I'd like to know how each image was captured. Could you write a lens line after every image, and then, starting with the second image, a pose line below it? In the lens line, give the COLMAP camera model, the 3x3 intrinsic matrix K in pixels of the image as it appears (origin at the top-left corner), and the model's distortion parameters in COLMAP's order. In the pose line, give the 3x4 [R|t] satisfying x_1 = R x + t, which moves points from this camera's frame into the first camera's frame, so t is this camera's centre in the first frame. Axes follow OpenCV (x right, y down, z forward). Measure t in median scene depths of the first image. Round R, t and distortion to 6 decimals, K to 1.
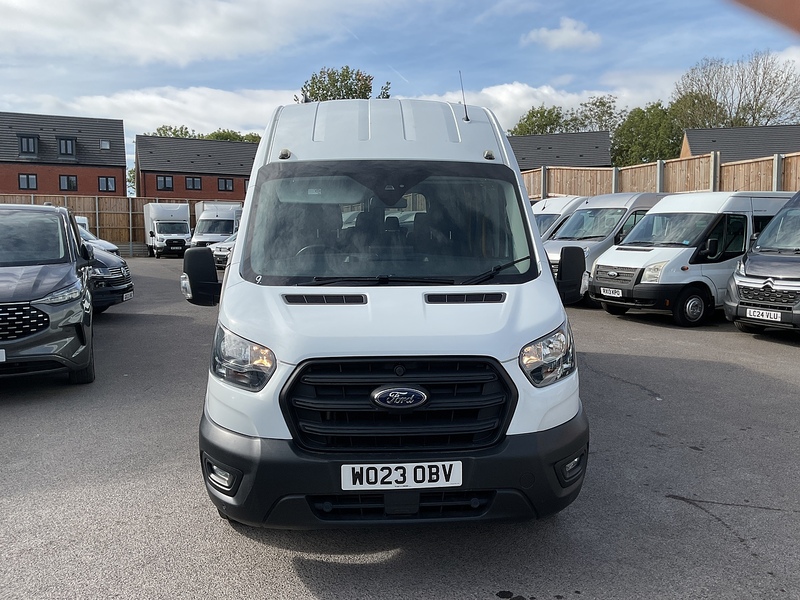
lens RADIAL K [[648.0, 0, 421.2], [0, 648.0, 298.6], [0, 0, 1]] dist [0.032189, -0.008441]
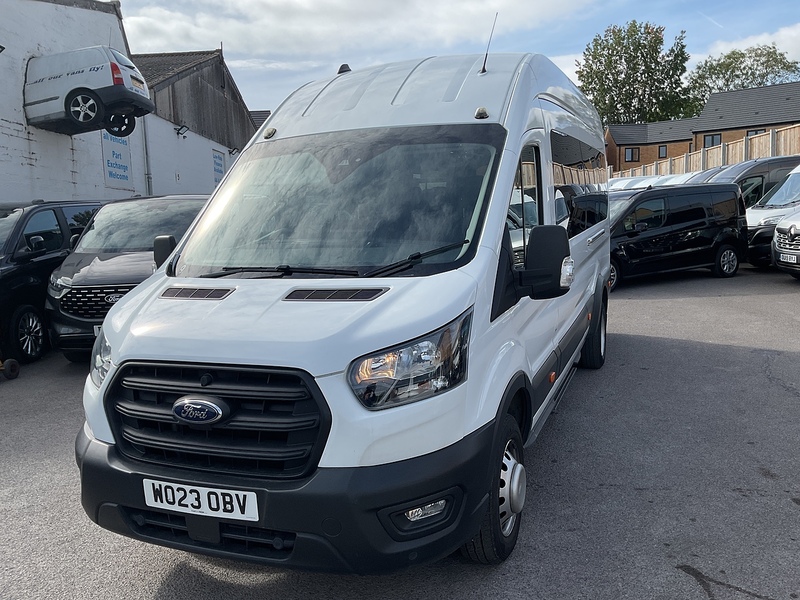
lens RADIAL K [[657.8, 0, 400.0], [0, 657.8, 300.0], [0, 0, 1]] dist [0.052199, -0.077269]
pose [[0.908781, 0.021560, -0.416717, 0.573939], [-0.003331, 0.999007, 0.044421, -0.036503], [0.417261, -0.038981, 0.907950, 0.307809]]
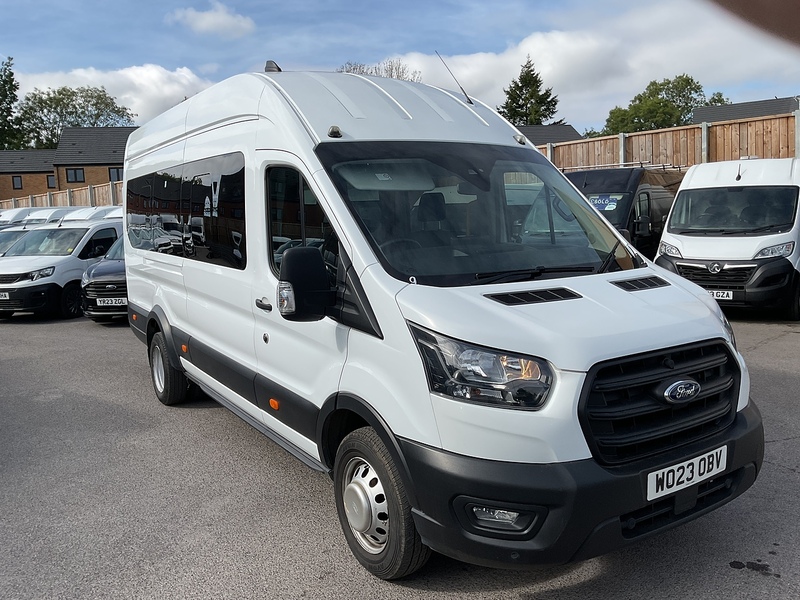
lens RADIAL K [[659.9, 0, 403.7], [0, 659.9, 304.0], [0, 0, 1]] dist [0.077244, -0.121713]
pose [[0.867902, -0.088001, 0.488878, -0.837730], [0.080935, 0.996083, 0.035617, -0.041744], [-0.490098, 0.008655, 0.871625, 0.342581]]
